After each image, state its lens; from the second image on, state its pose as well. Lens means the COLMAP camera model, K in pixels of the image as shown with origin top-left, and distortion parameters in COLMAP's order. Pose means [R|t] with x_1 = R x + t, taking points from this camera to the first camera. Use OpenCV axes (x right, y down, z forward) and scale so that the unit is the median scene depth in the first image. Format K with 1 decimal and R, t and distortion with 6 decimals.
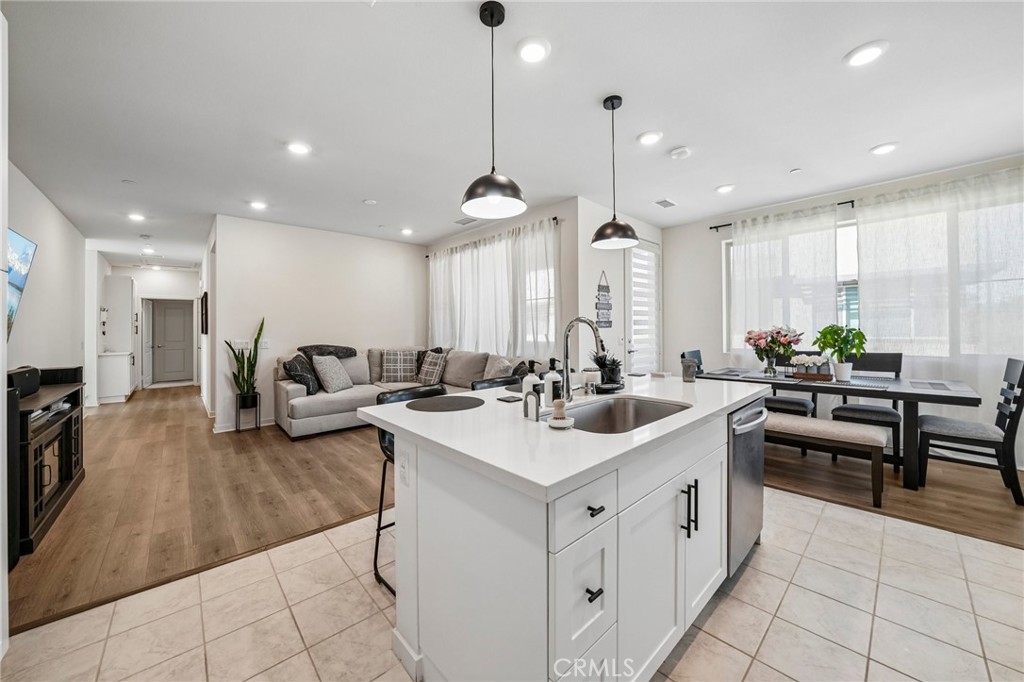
lens RADIAL K [[367.1, 0, 512.1], [0, 367.1, 325.4], [0, 0, 1]] dist [-0.028902, 0.004367]
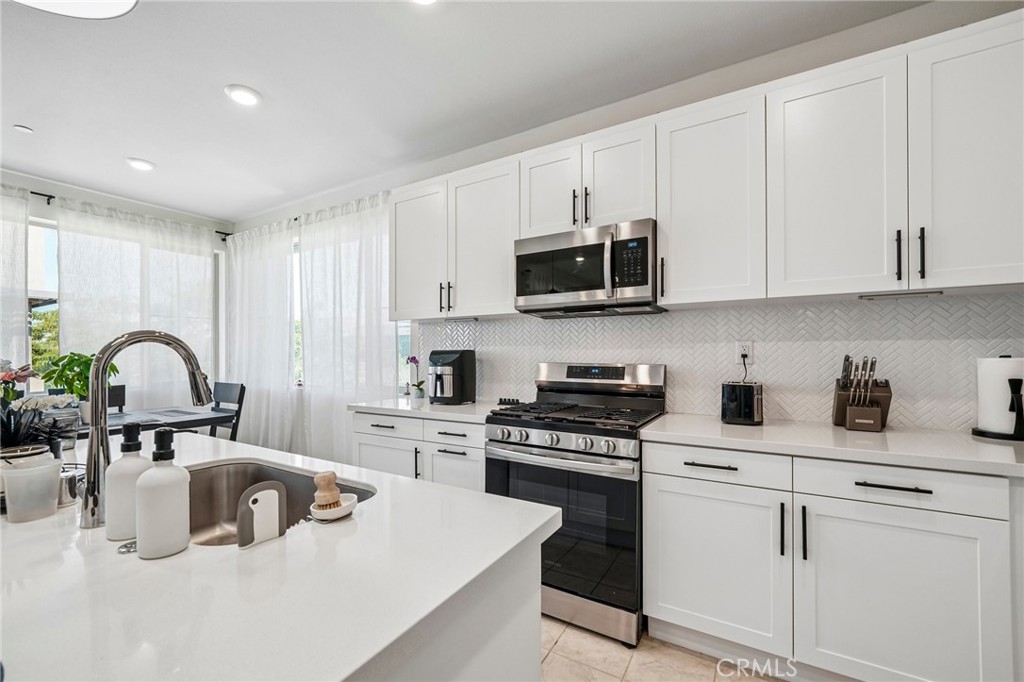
lens RADIAL K [[420.7, 0, 507.1], [0, 420.7, 355.3], [0, 0, 1]] dist [-0.008000, -0.000020]
pose [[-0.273797, 0.007102, 0.961761, -0.169049], [-0.002897, 0.999962, -0.008209, 0.003677], [-0.961783, -0.005033, -0.273766, 0.252481]]
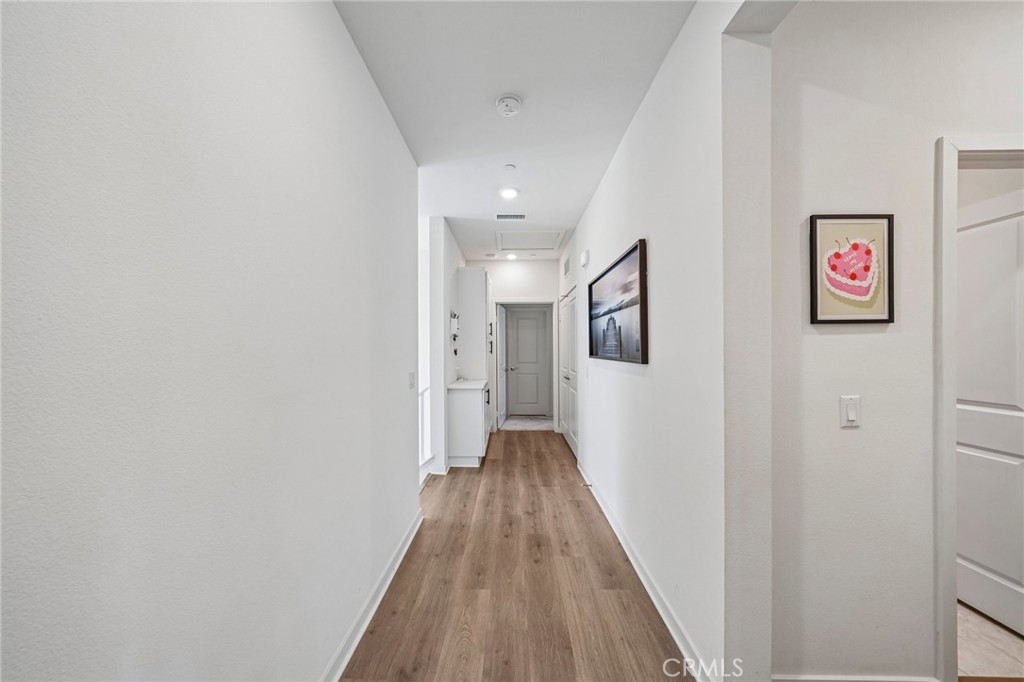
lens RADIAL K [[368.8, 0, 505.2], [0, 368.8, 345.1], [0, 0, 1]] dist [-0.016181, 0.000045]
pose [[0.720979, 0.000620, -0.692956, -0.892762], [0.005065, 0.999968, 0.006165, 0.006847], [0.692938, -0.007955, 0.720953, 0.837992]]
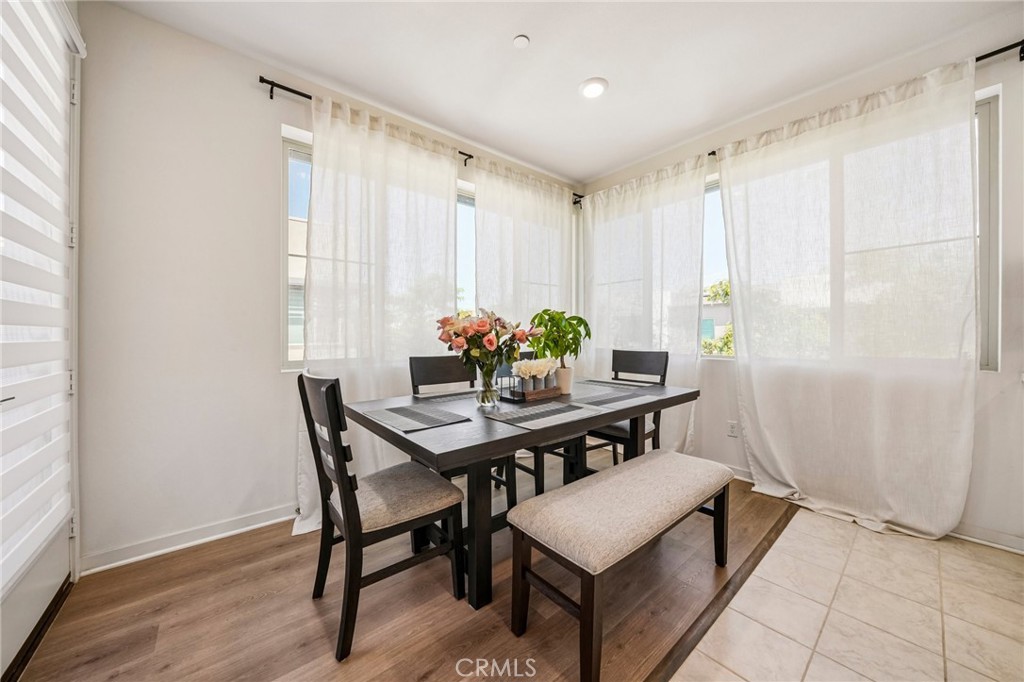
lens RADIAL K [[353.6, 0, 503.7], [0, 353.6, 341.5], [0, 0, 1]] dist [-0.024380, 0.000137]
pose [[0.076604, -0.003929, 0.997054, 0.181257], [-0.013835, 0.999892, 0.005003, 0.037400], [-0.996966, -0.014177, 0.076541, 0.756312]]
